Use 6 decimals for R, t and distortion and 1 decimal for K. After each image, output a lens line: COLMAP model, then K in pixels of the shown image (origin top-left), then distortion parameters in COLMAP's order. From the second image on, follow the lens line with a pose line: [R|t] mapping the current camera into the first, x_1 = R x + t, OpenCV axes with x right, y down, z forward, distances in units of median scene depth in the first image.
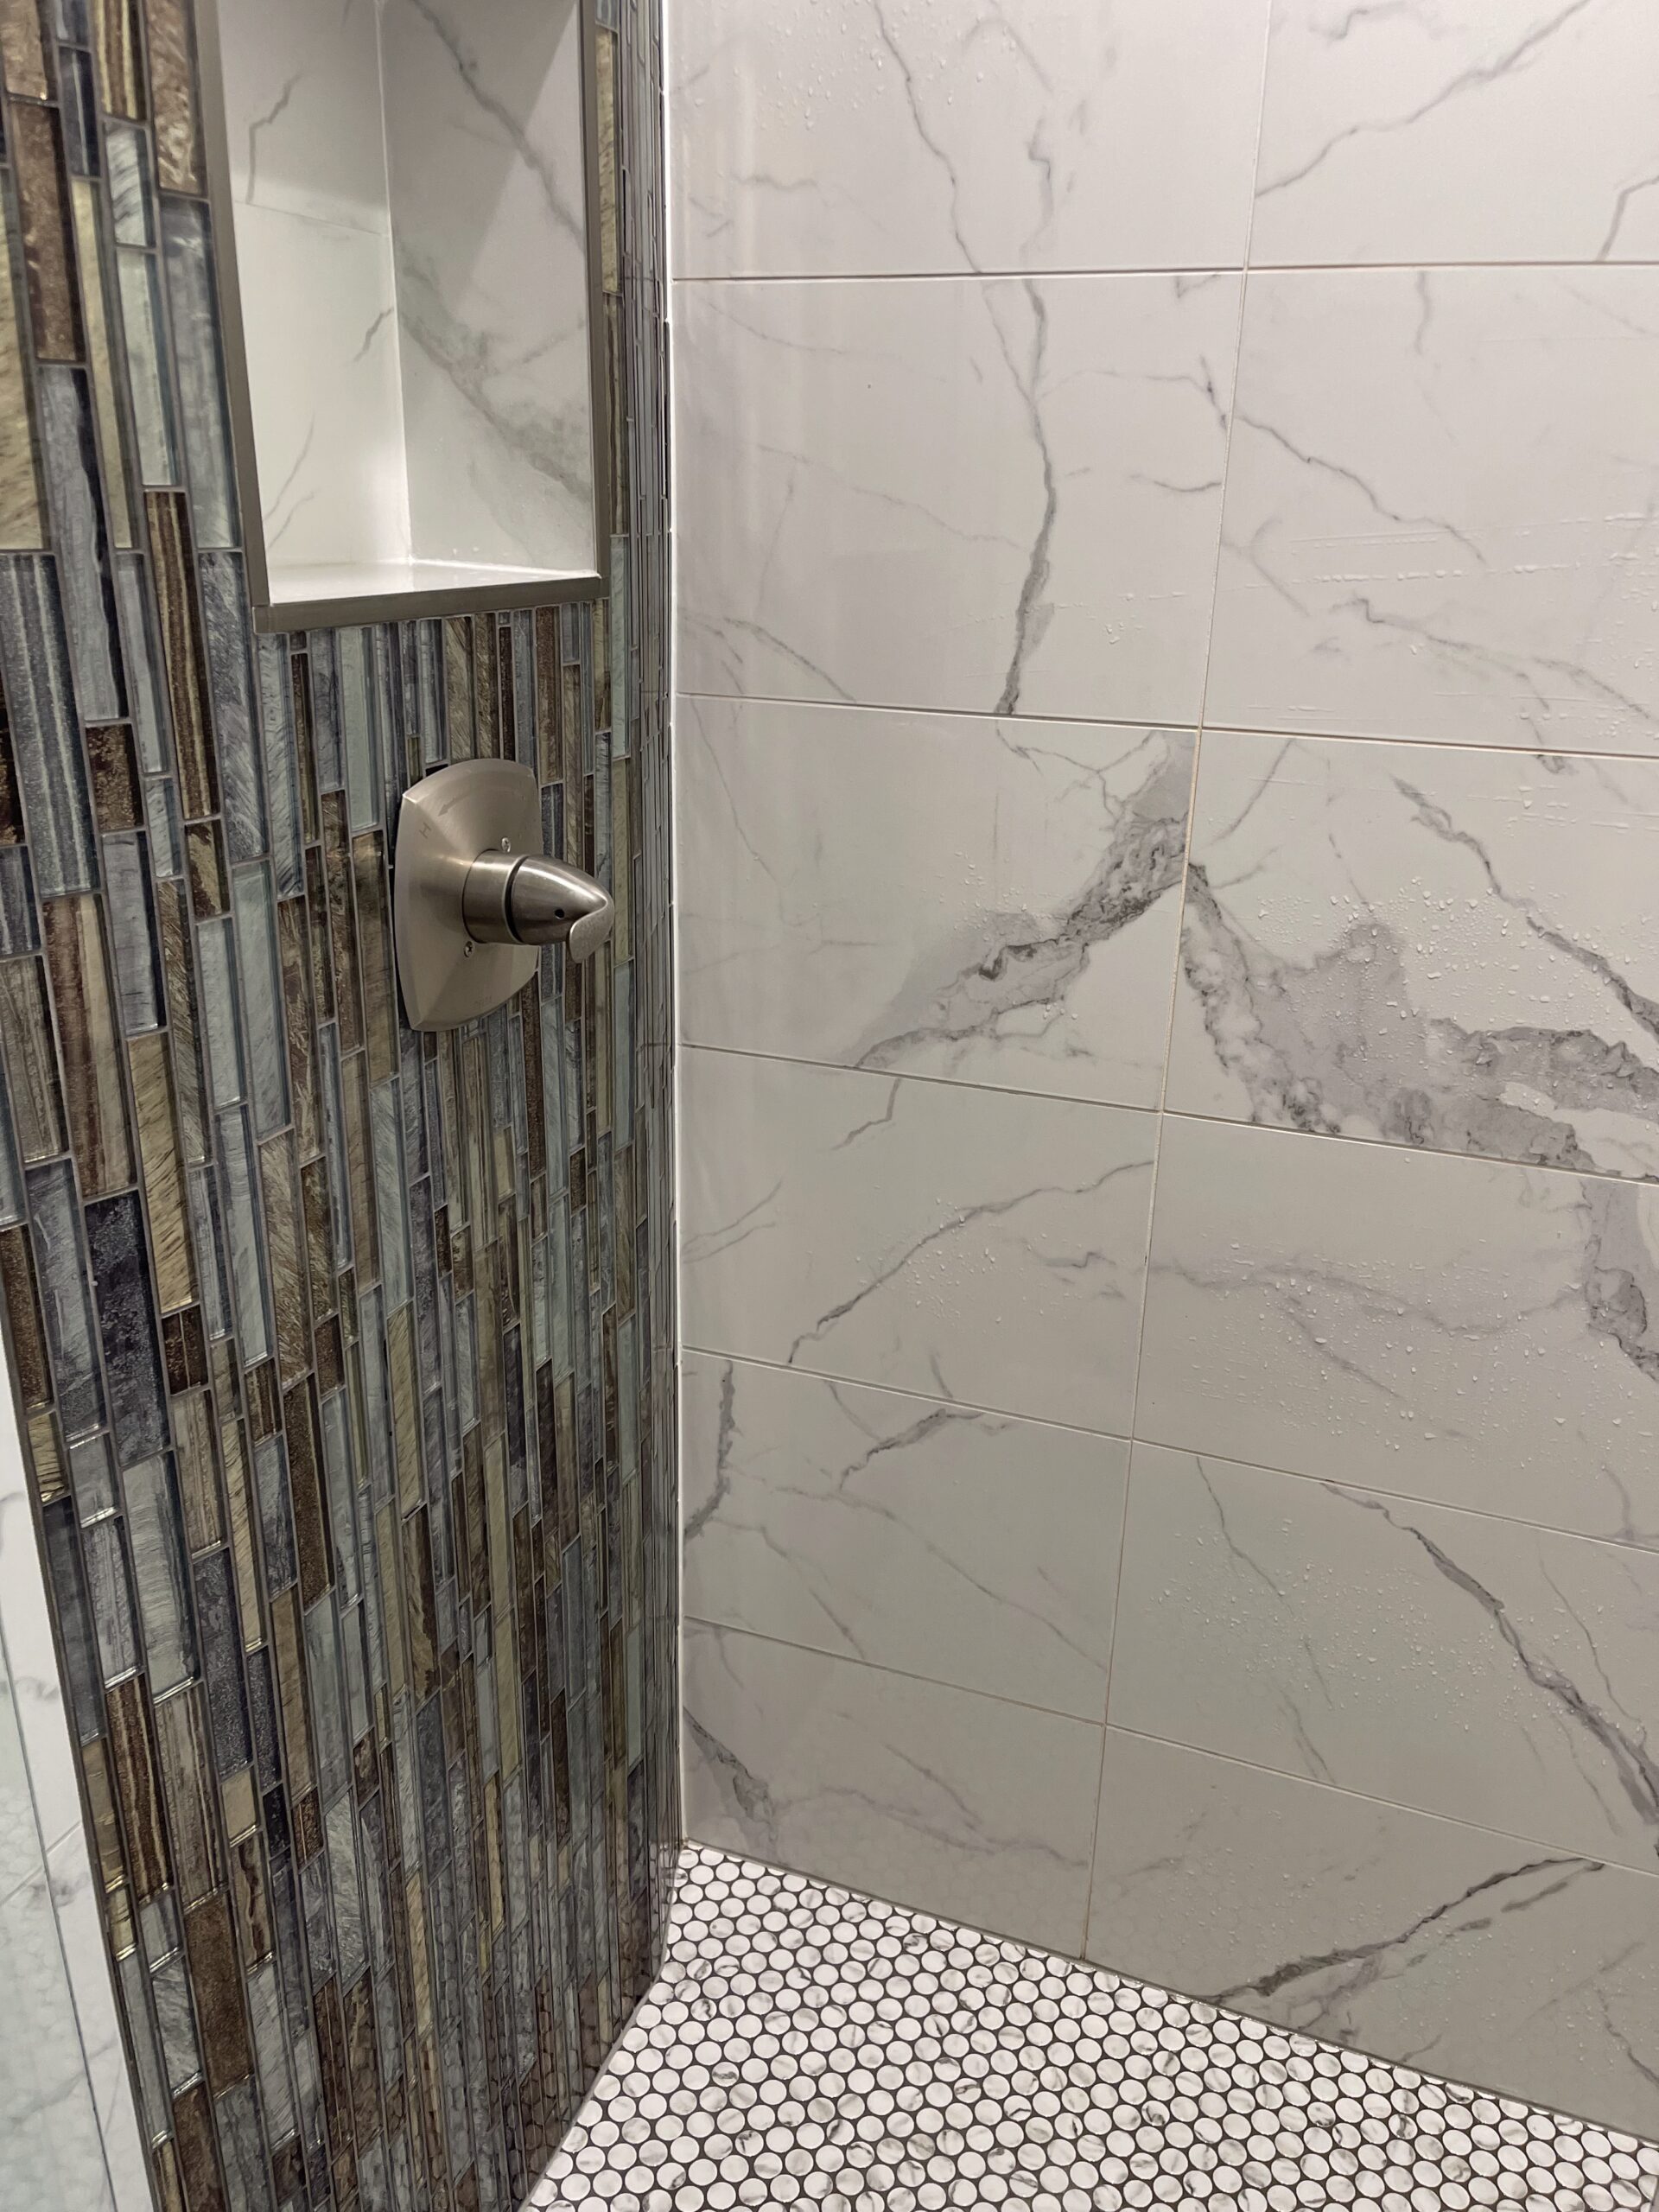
lens RADIAL K [[1669.0, 0, 829.5], [0, 1669.0, 1106.0], [0, 0, 1]] dist [0.076867, -0.110910]
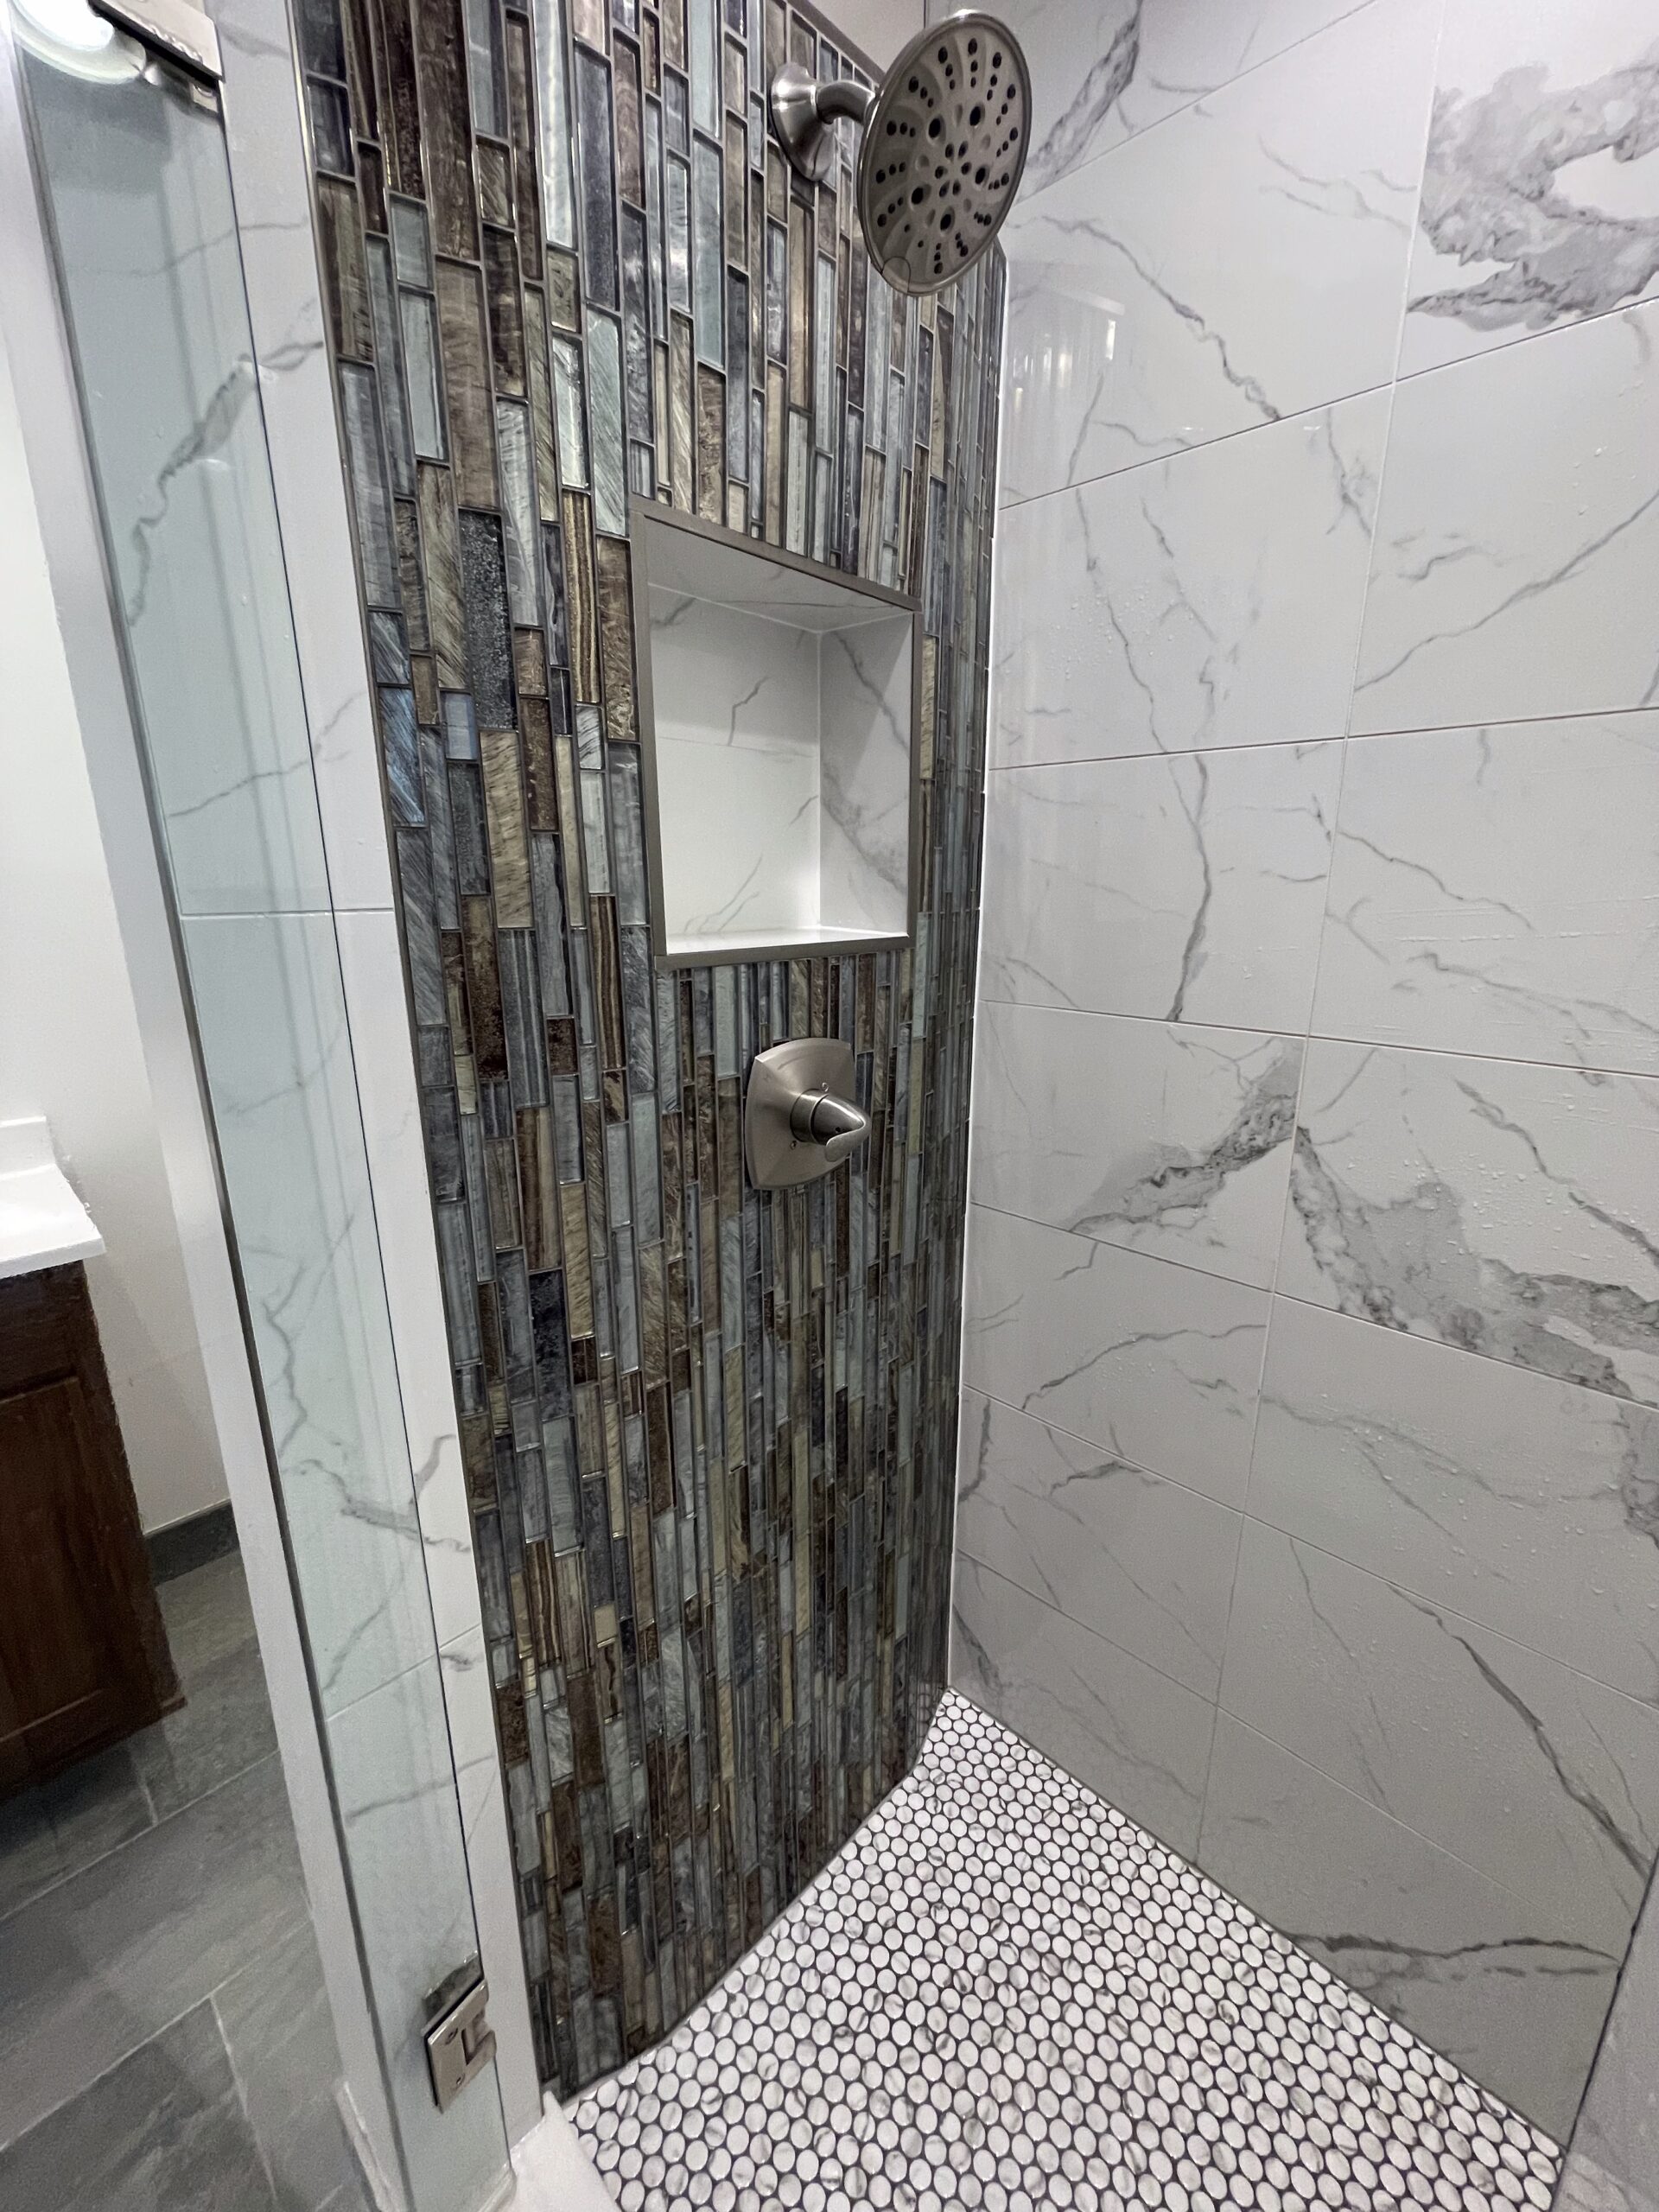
lens RADIAL K [[887.0, 0, 837.9], [0, 887.0, 1102.2], [0, 0, 1]] dist [0.000186, -0.001202]
pose [[0.921125, 0.076083, -0.381760, 0.148084], [-0.116781, 0.989551, -0.084559, -0.056810], [0.371337, 0.122472, 0.920385, 0.148438]]
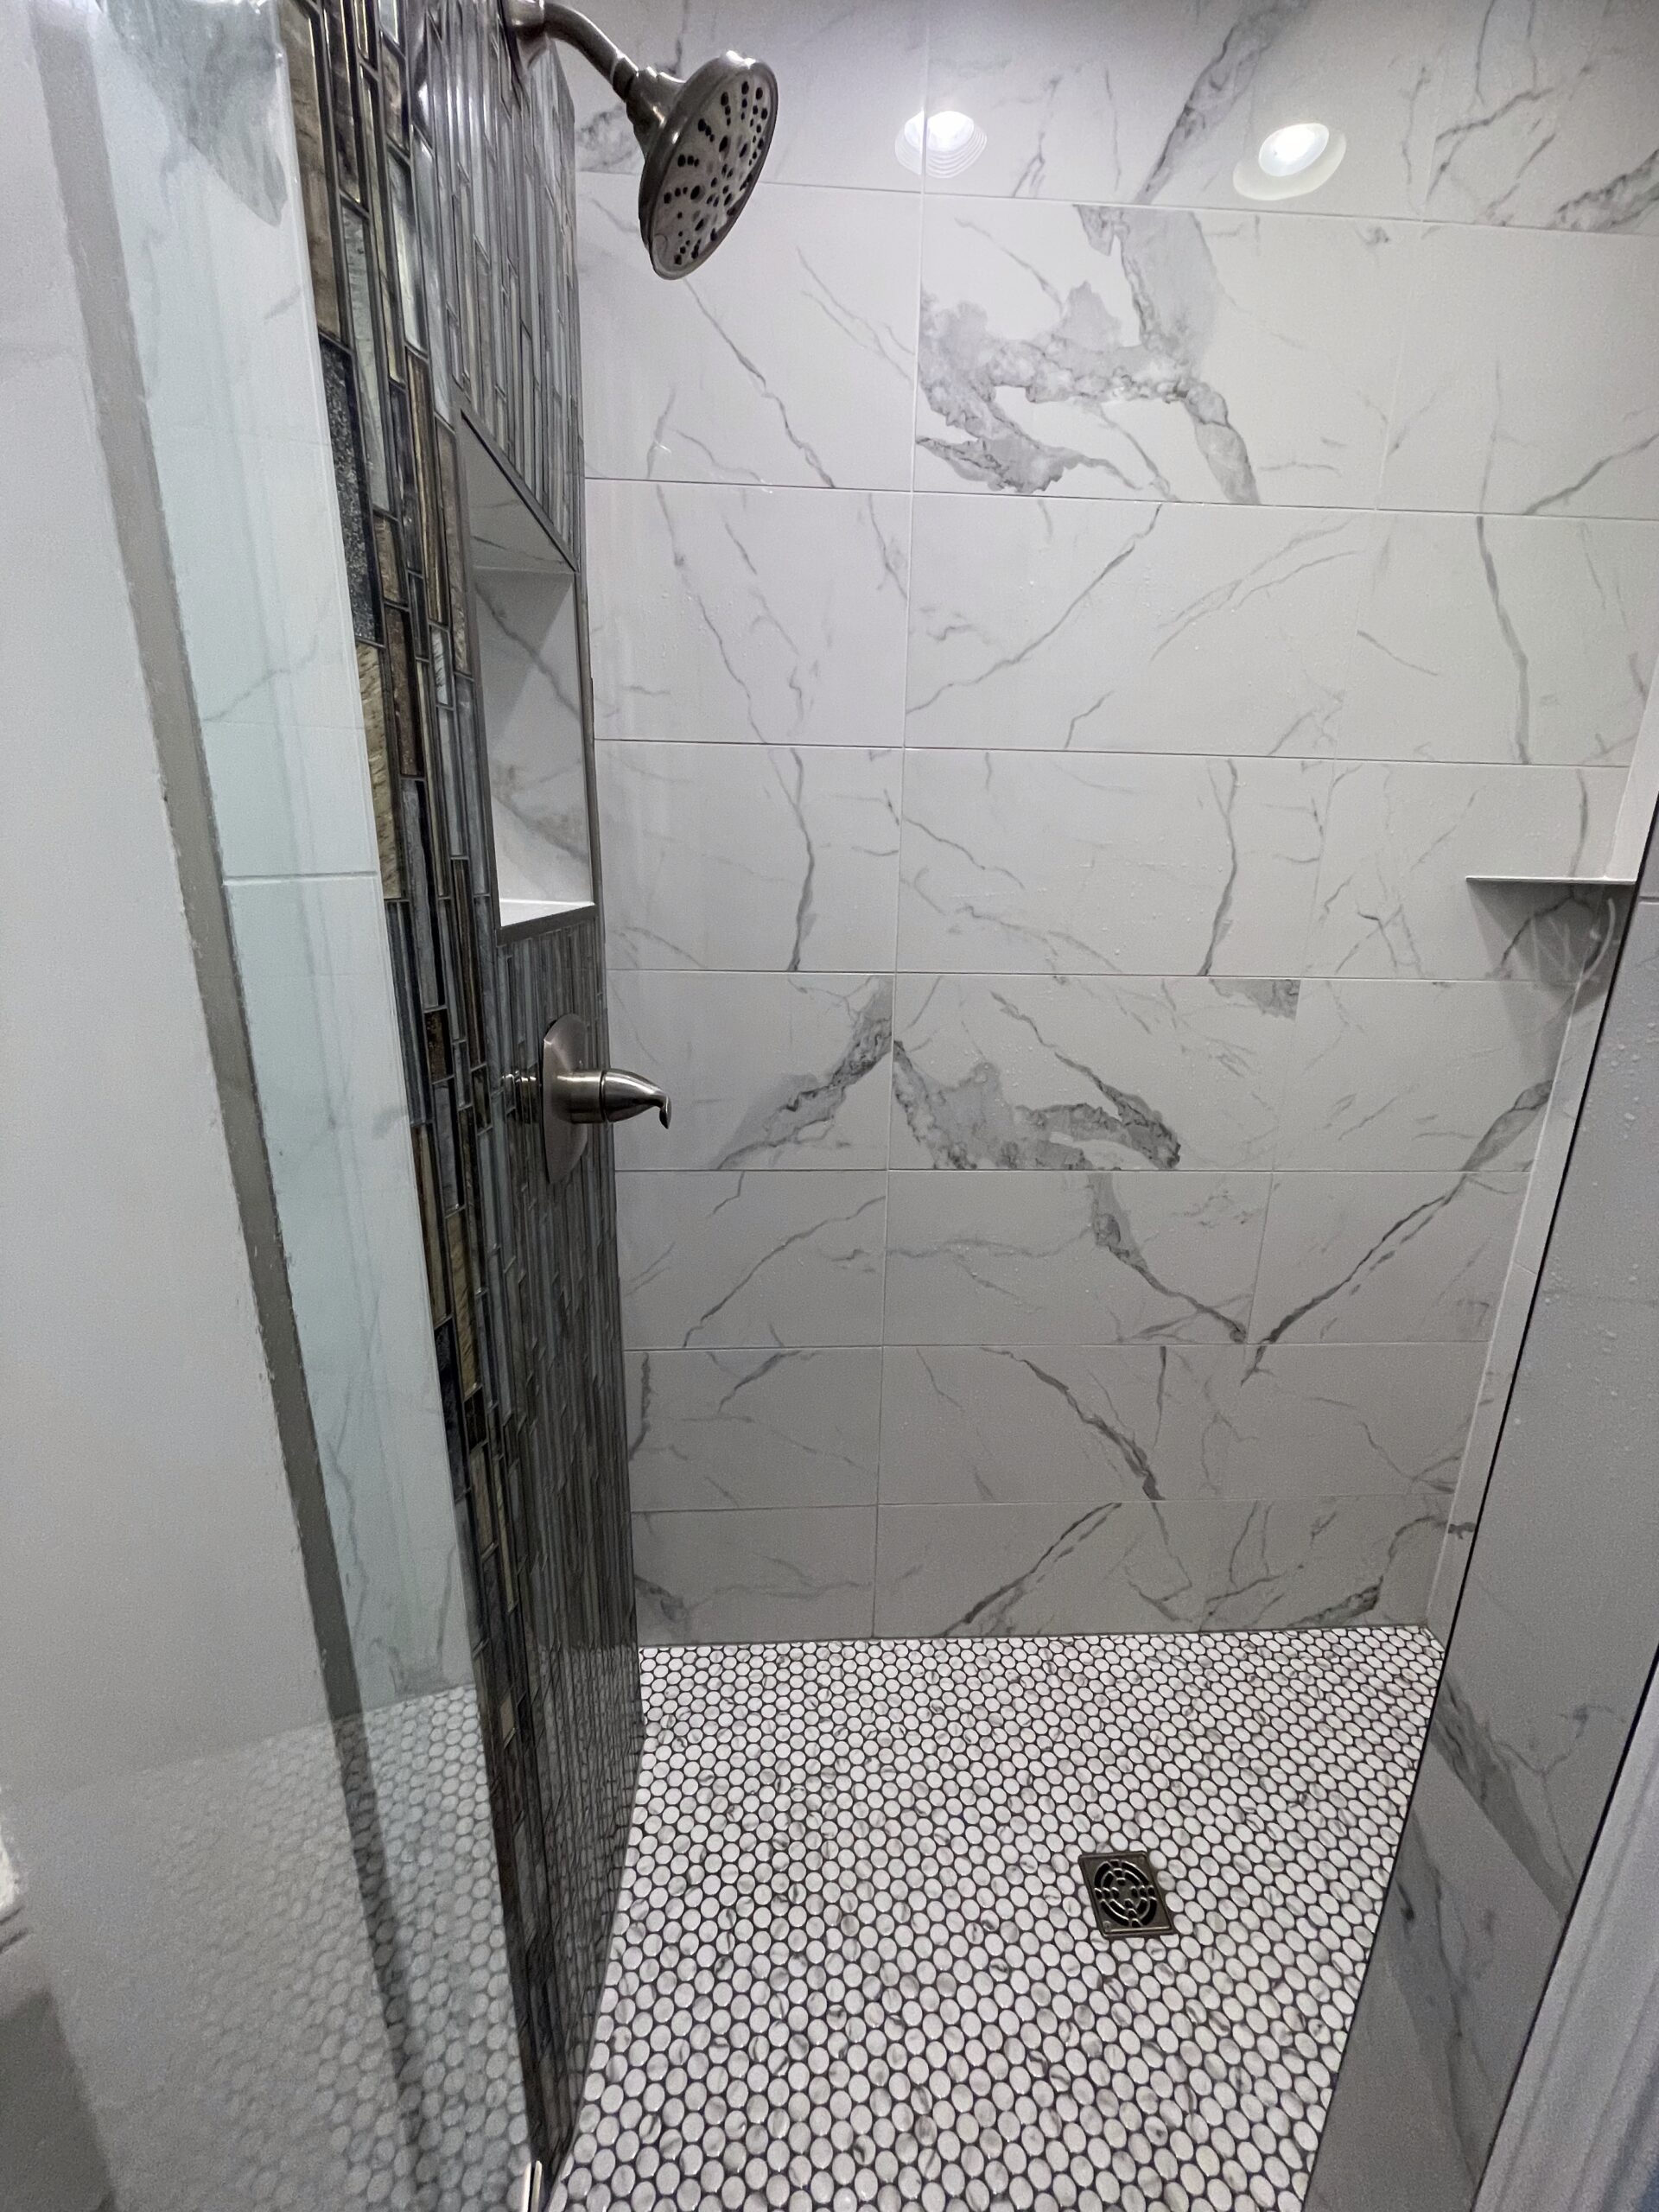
lens RADIAL K [[900.0, 0, 836.9], [0, 900.0, 1103.1], [0, 0, 1]] dist [0.014944, -0.018066]
pose [[0.914778, -0.111594, 0.388237, -0.274212], [0.141108, 0.988817, -0.048259, -0.034519], [-0.378511, 0.098929, 0.920295, 0.079210]]
